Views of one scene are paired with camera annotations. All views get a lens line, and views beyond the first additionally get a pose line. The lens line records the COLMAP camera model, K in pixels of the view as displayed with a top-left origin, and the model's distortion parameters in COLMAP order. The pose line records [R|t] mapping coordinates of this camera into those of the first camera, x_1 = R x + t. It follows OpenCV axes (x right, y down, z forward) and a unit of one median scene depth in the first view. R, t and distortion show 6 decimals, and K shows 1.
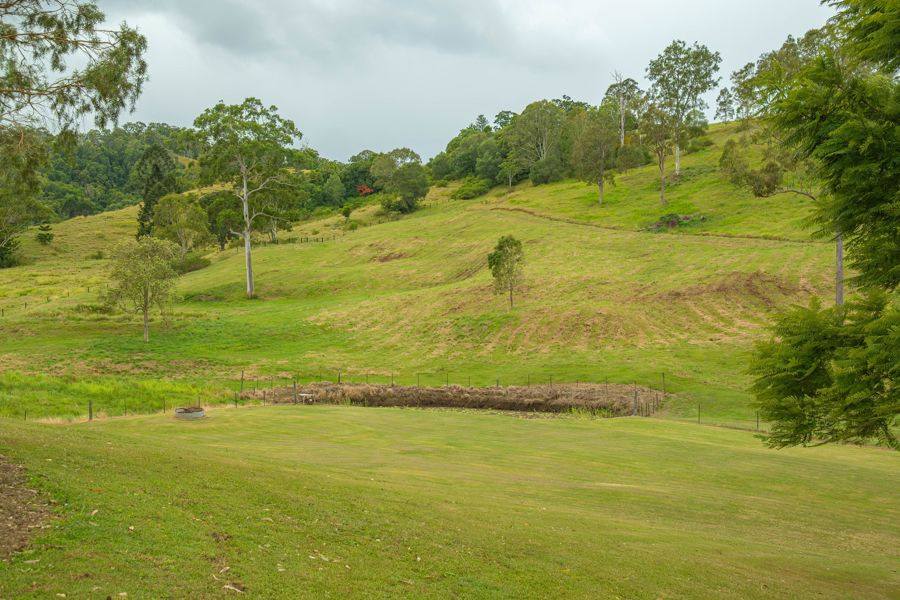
lens RADIAL K [[929.4, 0, 450.1], [0, 929.4, 300.5], [0, 0, 1]] dist [0.003301, 0.000000]
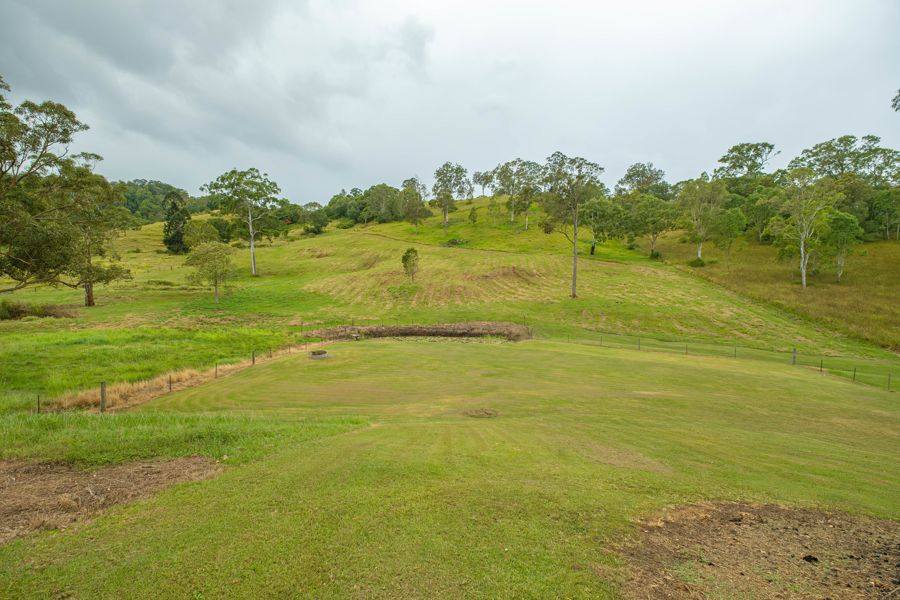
lens RADIAL K [[394.8, 0, 449.9], [0, 394.8, 298.5], [0, 0, 1]] dist [0.001213, -0.000040]
pose [[0.940292, -0.015548, 0.340014, -0.087588], [-0.004752, 0.998259, 0.058790, -0.005025], [-0.340336, -0.056895, 0.938581, 0.085243]]
